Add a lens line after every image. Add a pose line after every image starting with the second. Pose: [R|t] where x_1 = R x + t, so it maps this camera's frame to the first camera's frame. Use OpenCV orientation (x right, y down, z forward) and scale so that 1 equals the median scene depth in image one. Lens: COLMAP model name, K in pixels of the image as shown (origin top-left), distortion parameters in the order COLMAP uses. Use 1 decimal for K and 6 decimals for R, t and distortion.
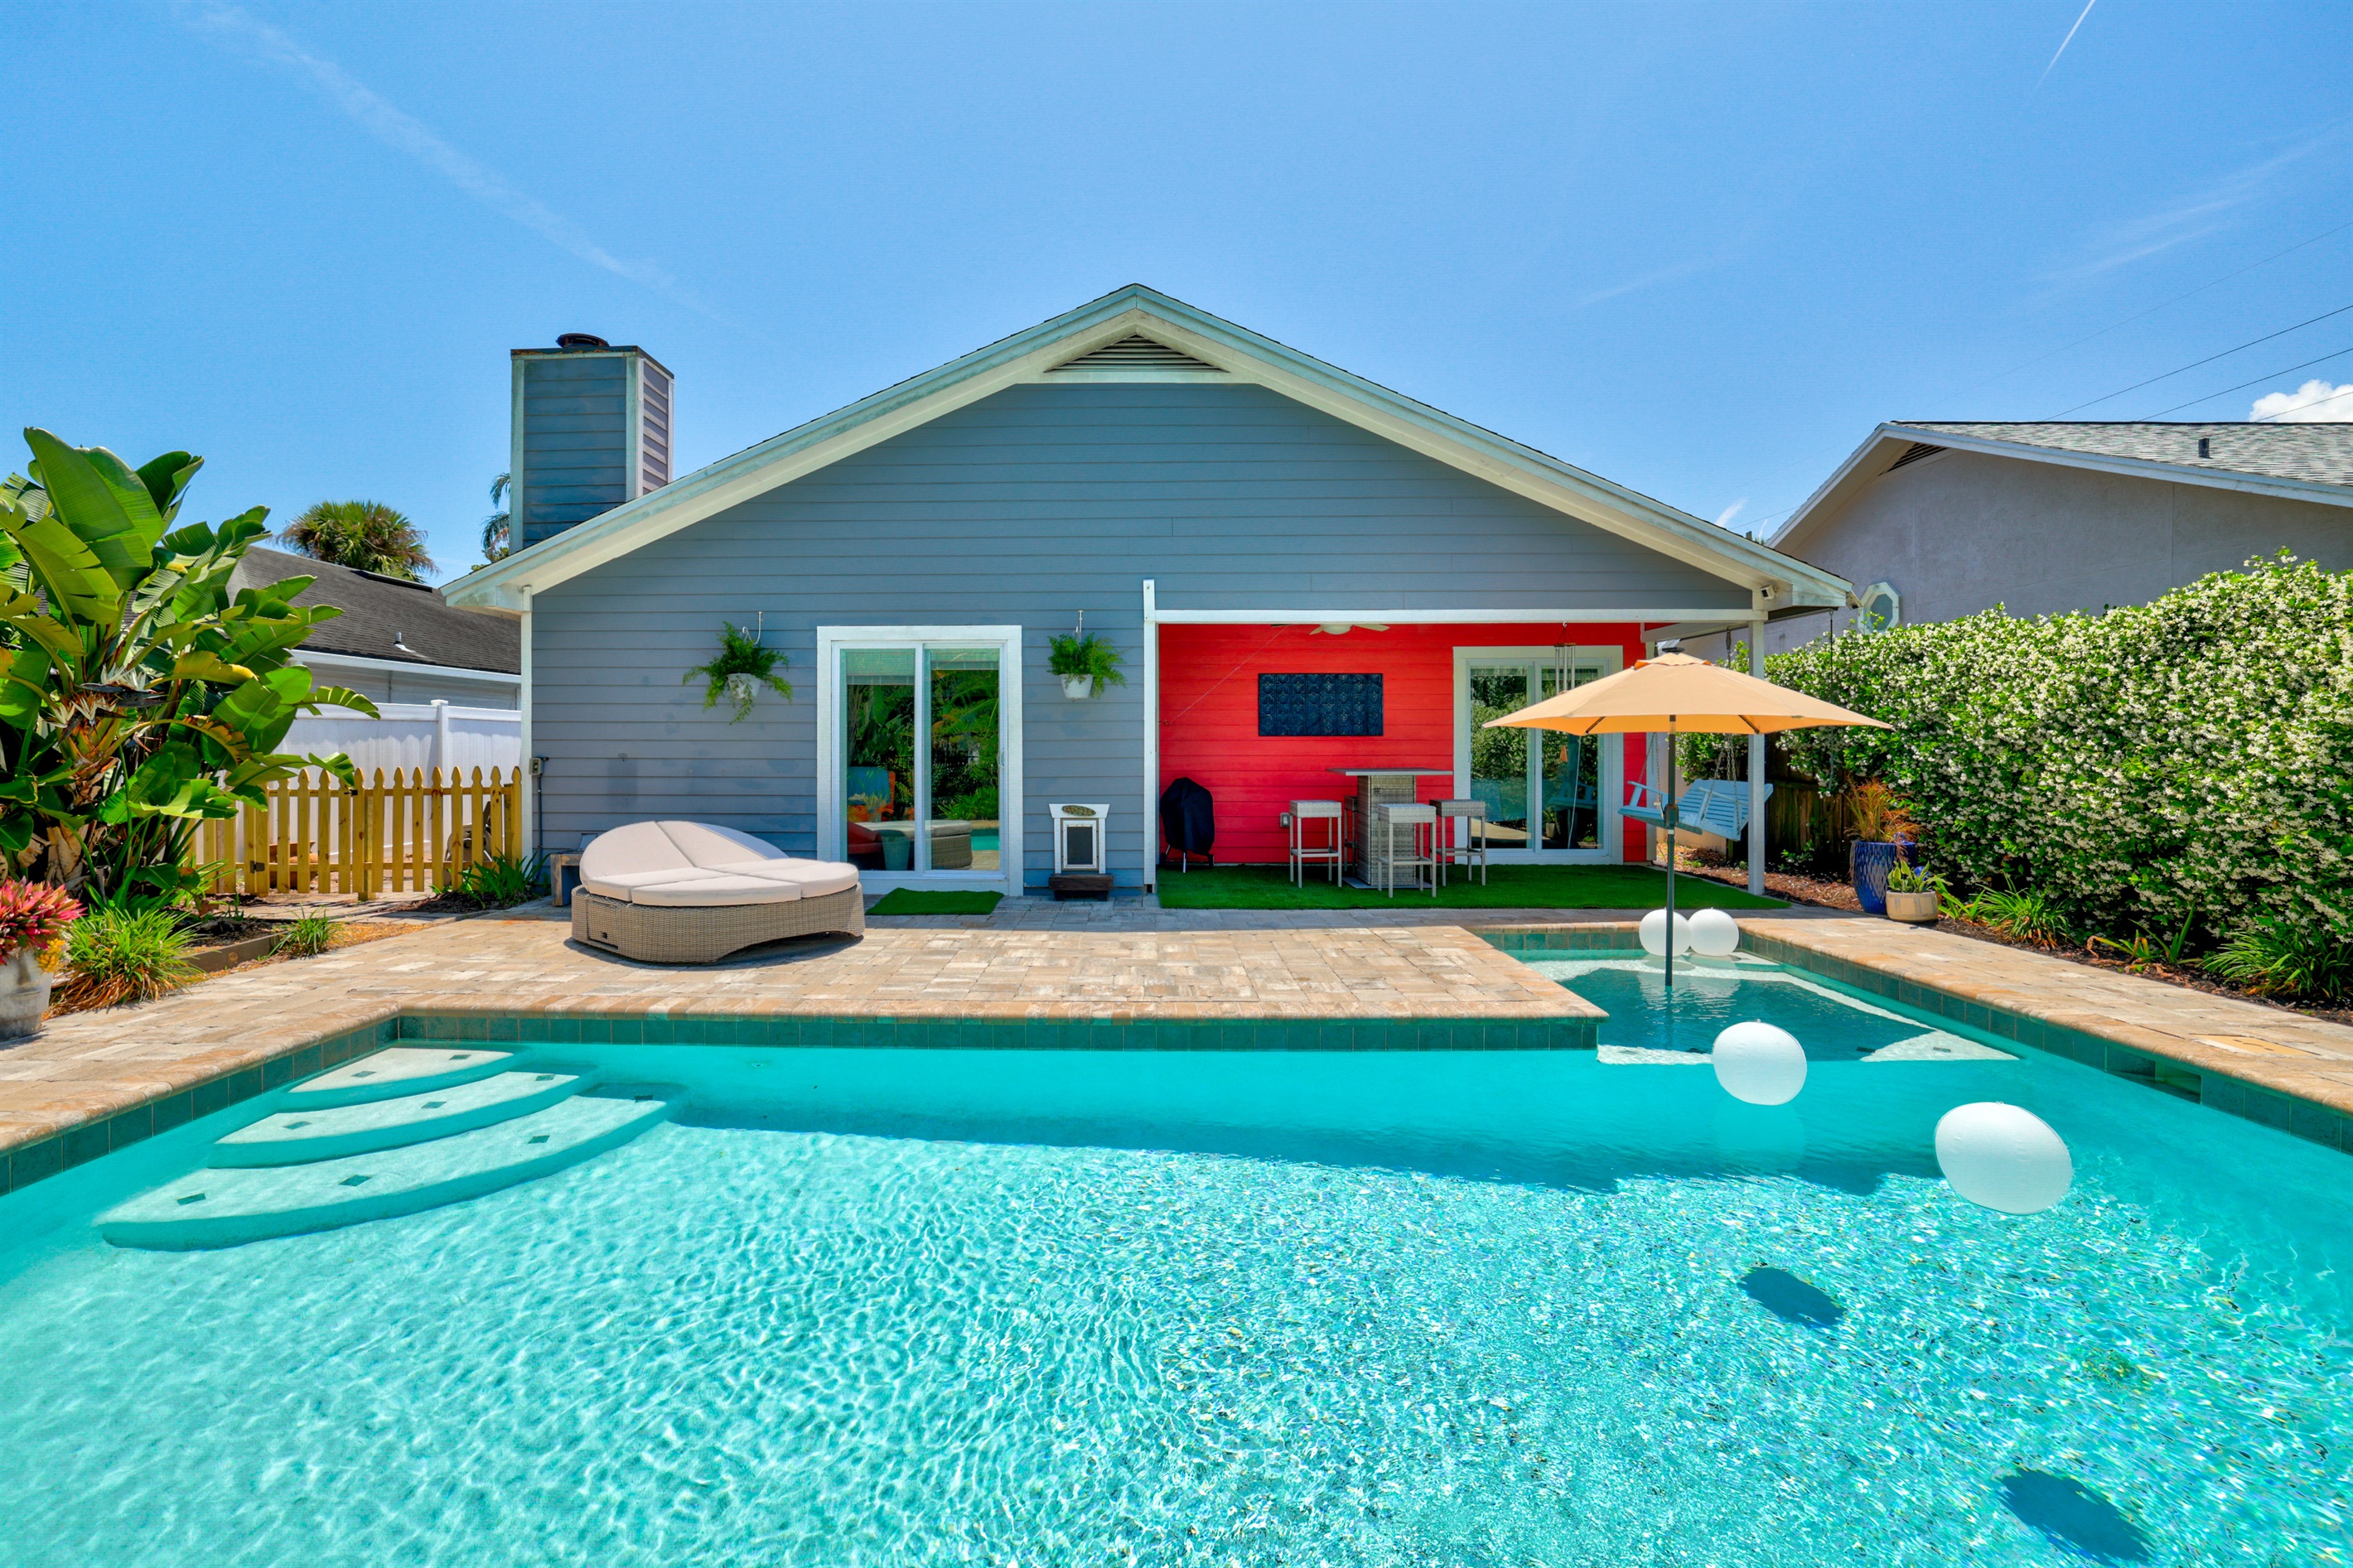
lens RADIAL K [[1052.9, 0, 1122.8], [0, 1052.9, 748.1], [0, 0, 1]] dist [-0.001775, 0.000294]
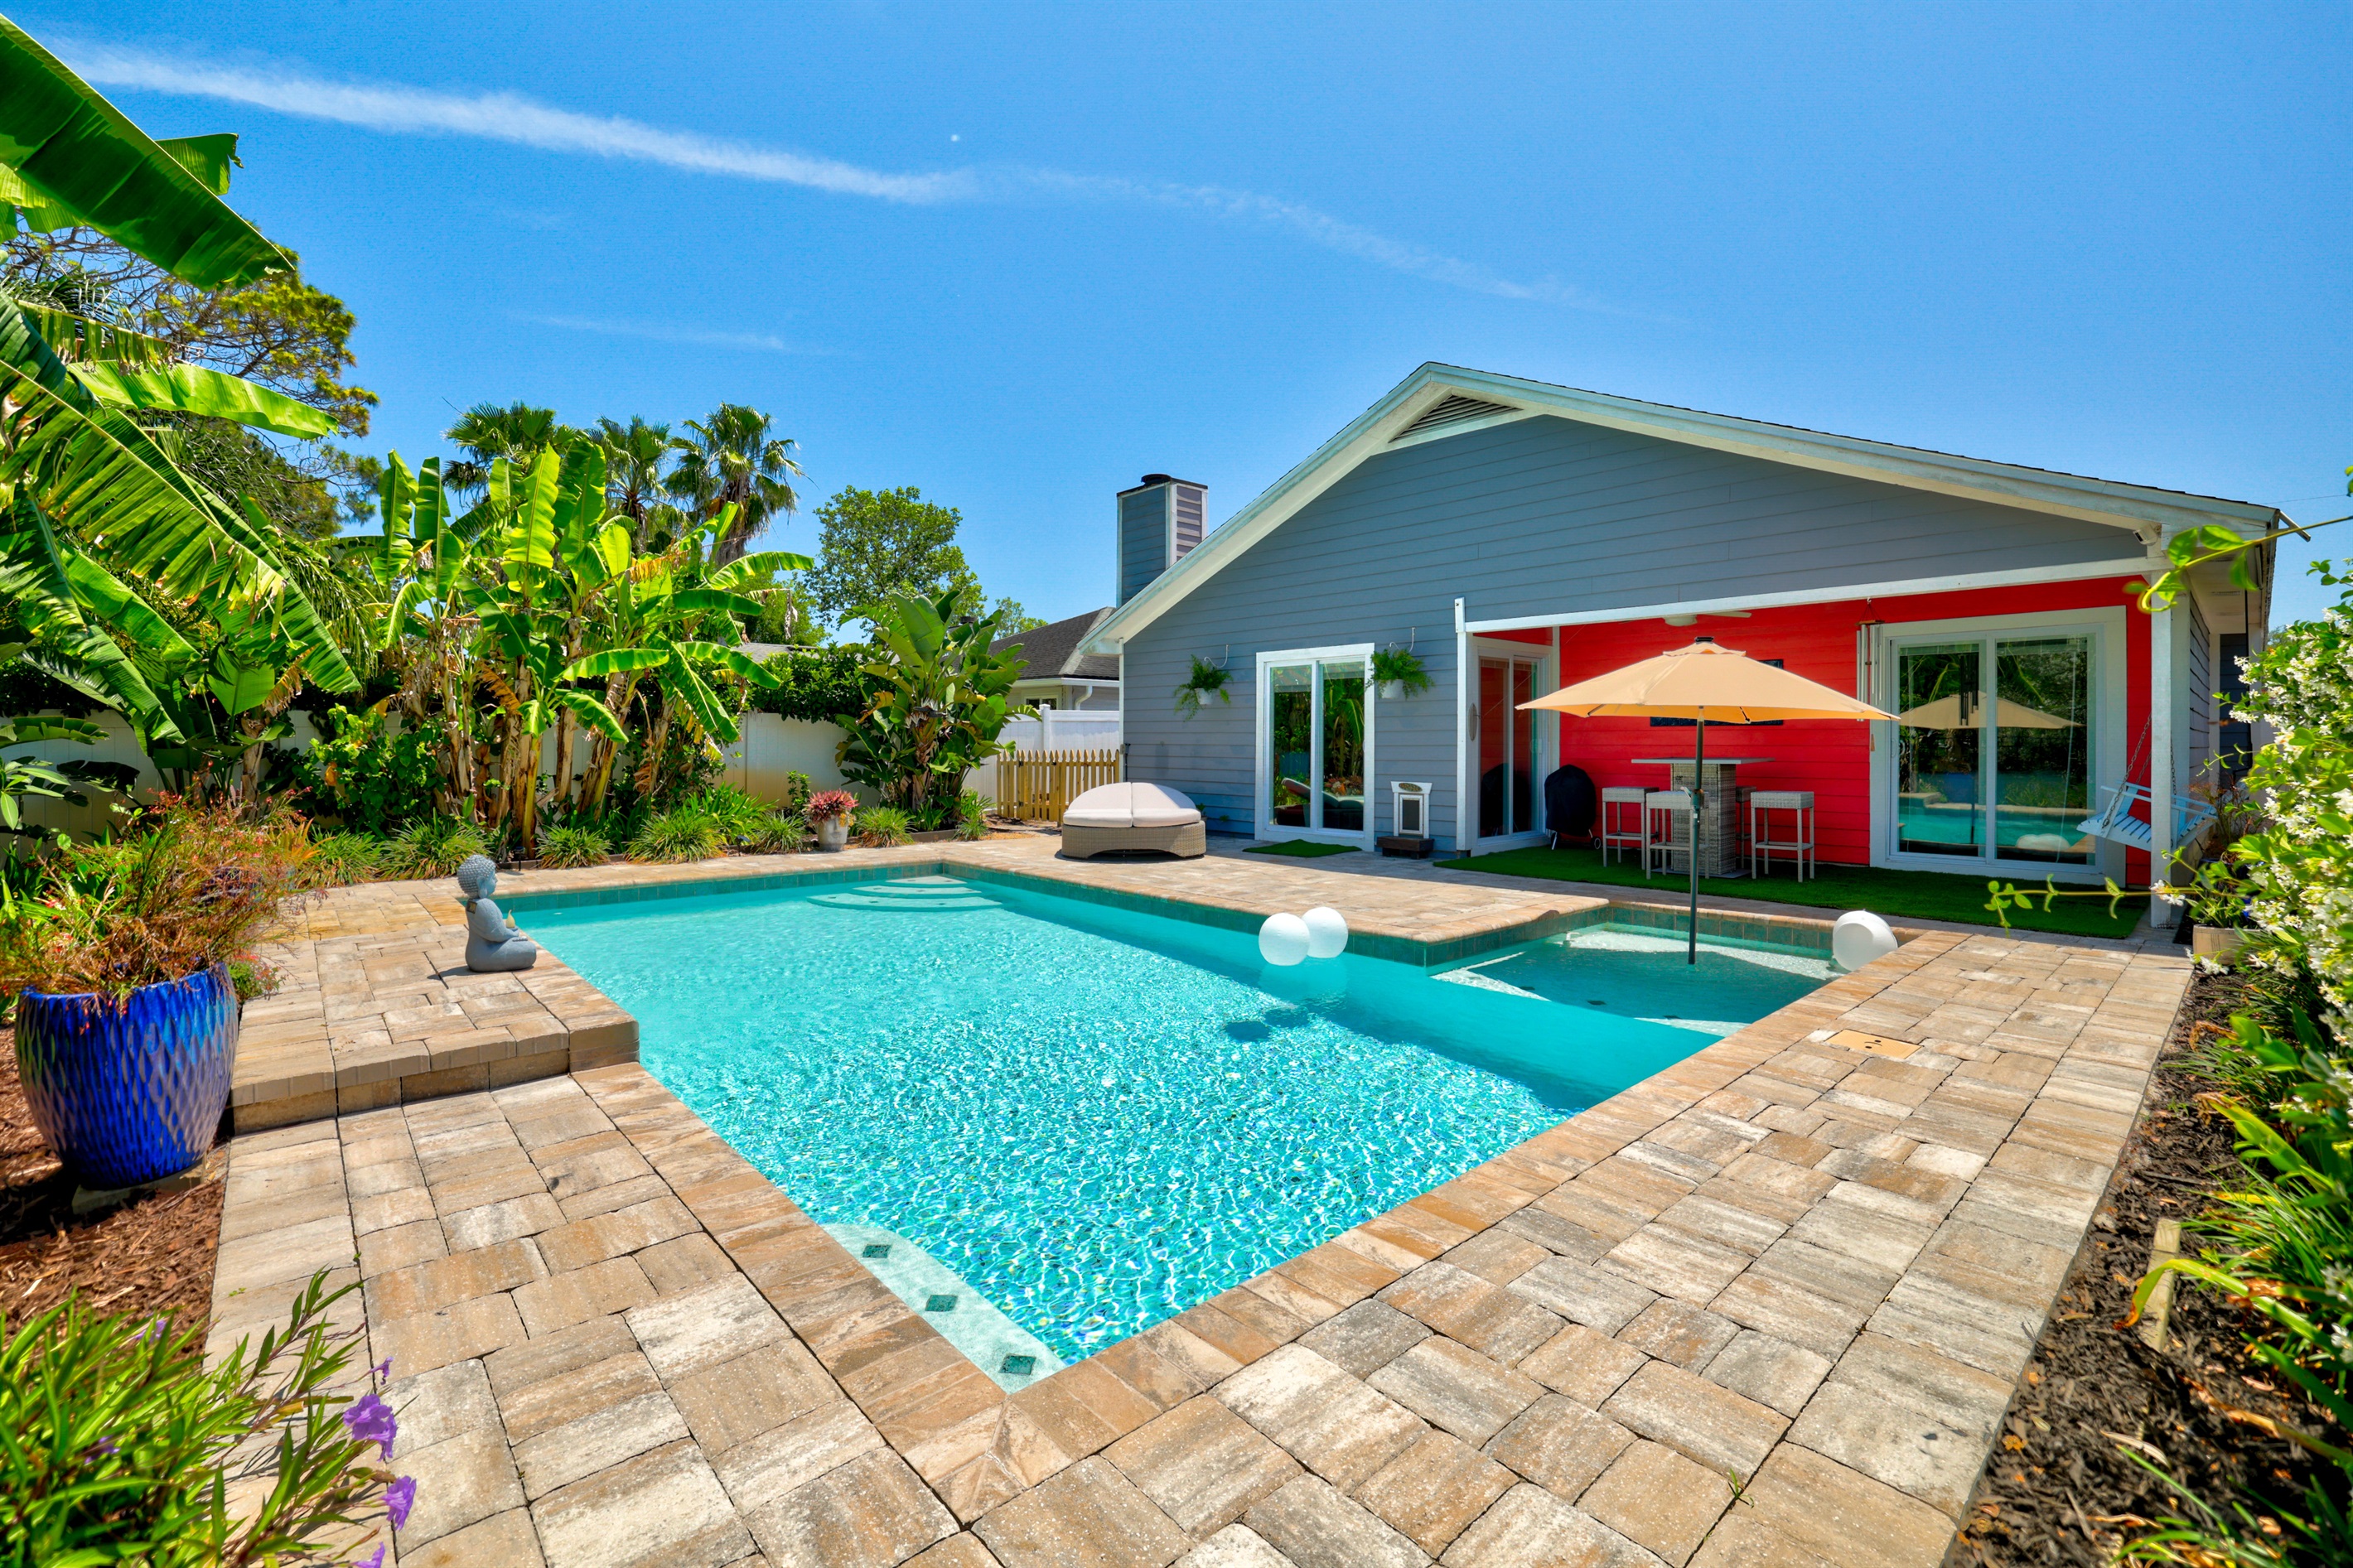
lens RADIAL K [[1005.1, 0, 1164.9], [0, 1005.1, 753.9], [0, 0, 1]] dist [-0.000402, 0.000000]
pose [[0.705605, 0.011682, -0.708509, 0.596432], [0.001610, 0.999835, 0.018089, -0.002763], [0.708604, -0.013904, 0.705470, -0.053843]]
